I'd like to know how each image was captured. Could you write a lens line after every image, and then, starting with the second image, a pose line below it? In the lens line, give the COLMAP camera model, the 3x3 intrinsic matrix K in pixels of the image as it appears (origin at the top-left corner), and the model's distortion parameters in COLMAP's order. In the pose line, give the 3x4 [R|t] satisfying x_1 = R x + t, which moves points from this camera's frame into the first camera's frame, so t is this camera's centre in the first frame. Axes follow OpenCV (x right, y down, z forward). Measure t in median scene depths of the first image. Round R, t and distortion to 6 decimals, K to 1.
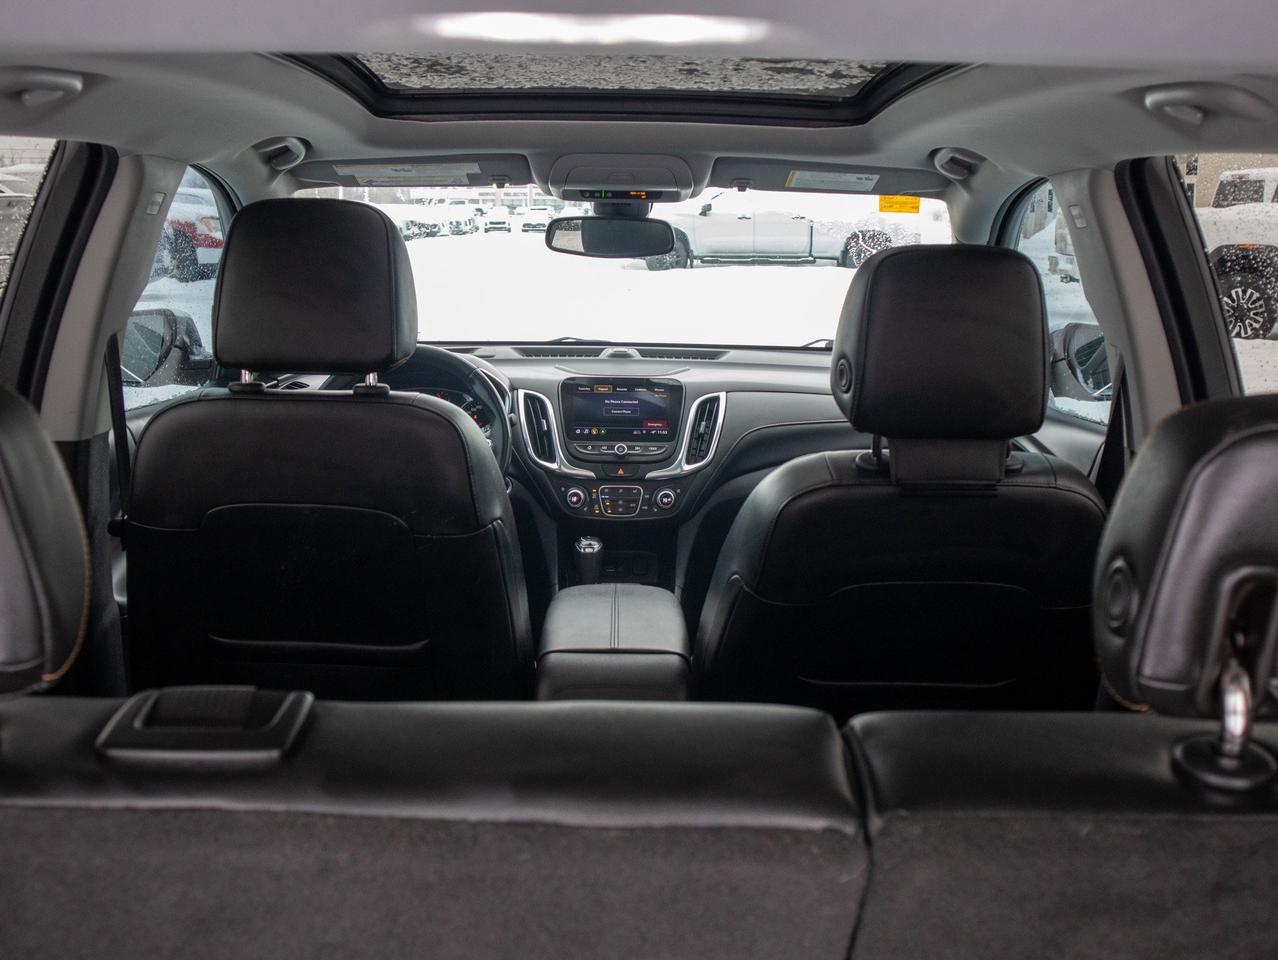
lens RADIAL K [[1394.3, 0, 639.0], [0, 1394.3, 480.0], [0, 0, 1]] dist [0.000982, 0.004088]
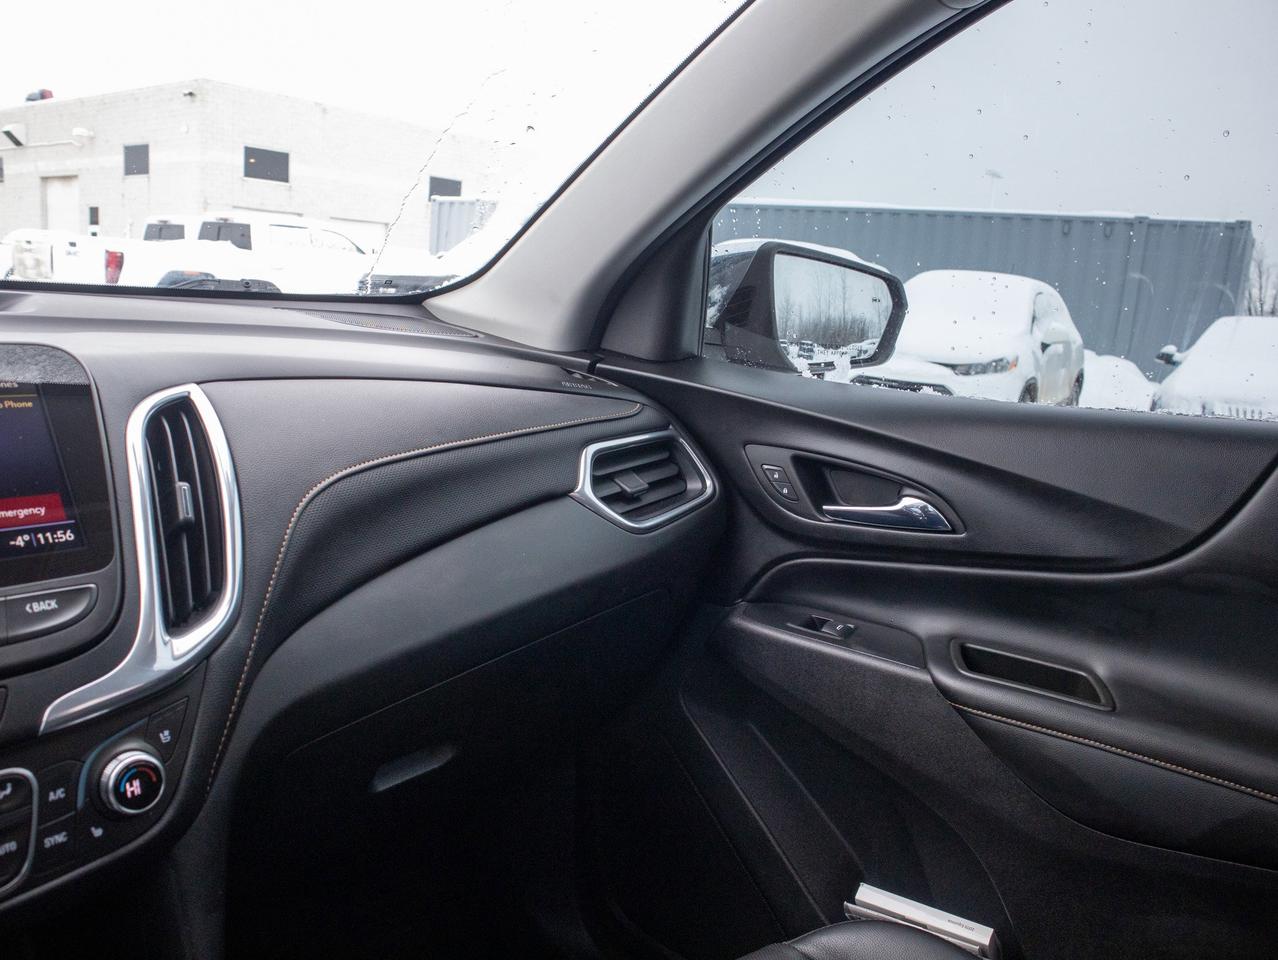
lens RADIAL K [[991.7, 0, 629.9], [0, 991.7, 484.5], [0, 0, 1]] dist [-0.123463, 0.079184]
pose [[0.631072, -0.112911, 0.767463, -0.055620], [0.084664, 0.993465, 0.076543, -0.049520], [-0.771090, 0.016672, 0.636507, 0.793091]]
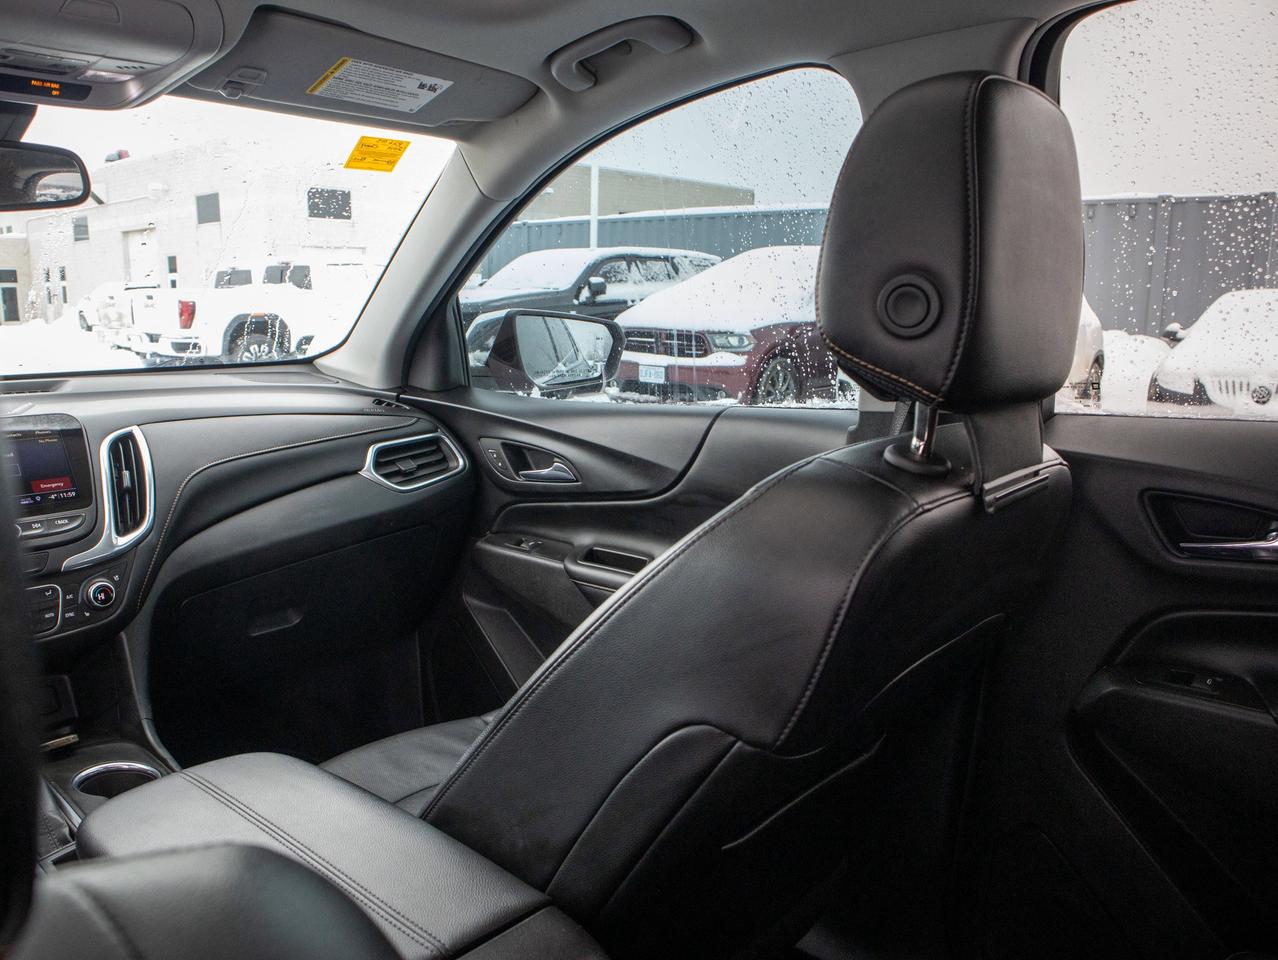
lens RADIAL K [[991.9, 0, 643.7], [0, 991.9, 496.9], [0, 0, 1]] dist [-0.161821, 0.118696]
pose [[0.673327, -0.153676, 0.723197, -0.122801], [0.146519, 0.986495, 0.073211, -0.026308], [-0.724681, 0.056667, 0.686751, 0.500961]]
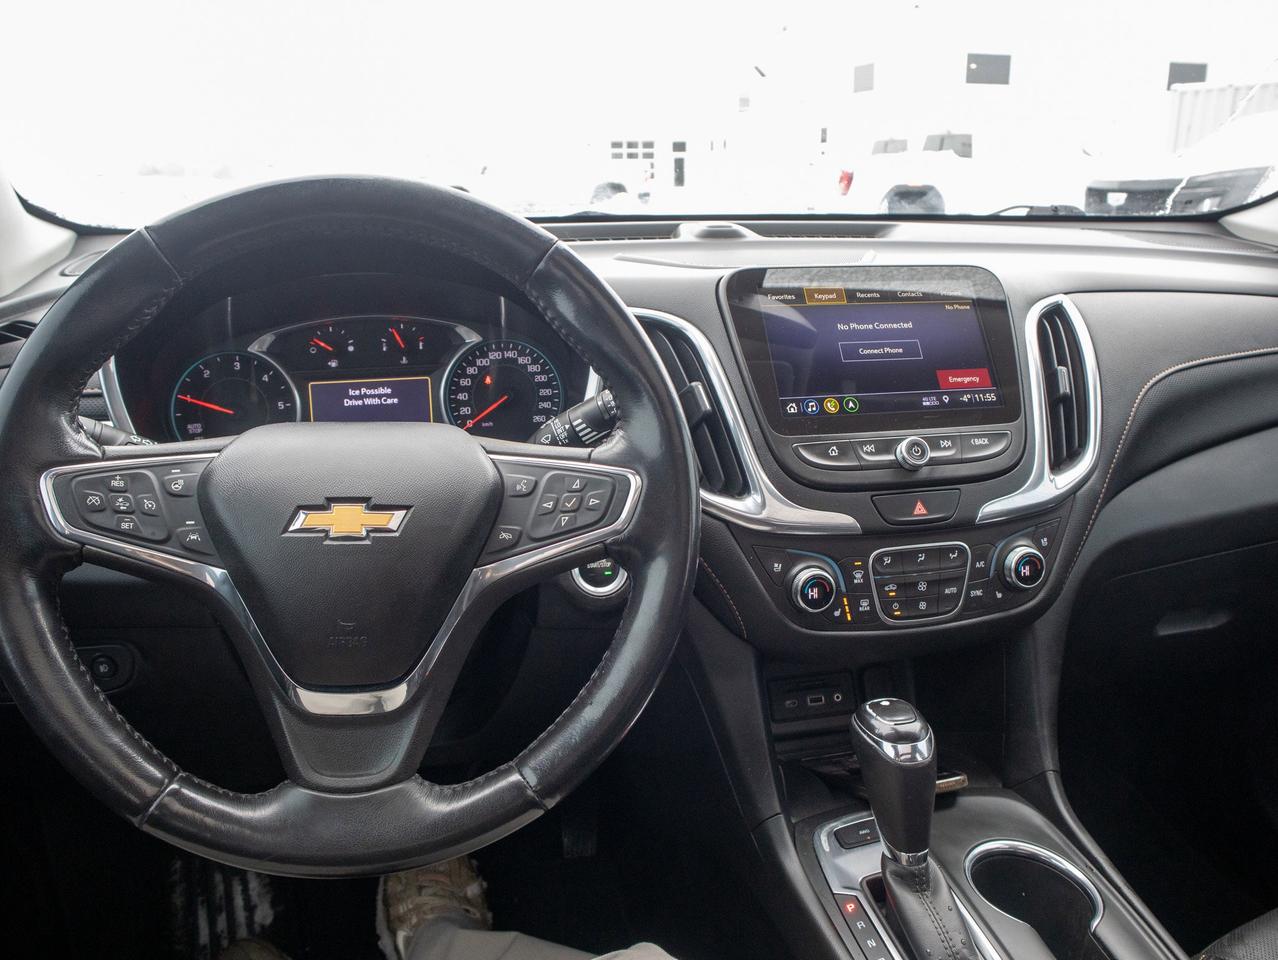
lens RADIAL K [[995.8, 0, 633.5], [0, 995.8, 485.8], [0, 0, 1]] dist [-0.133817, 0.090000]
pose [[0.978231, -0.080253, 0.191375, -0.140547], [0.058496, 0.991437, 0.116753, -0.048191], [-0.199106, -0.103017, 0.974548, 0.740011]]
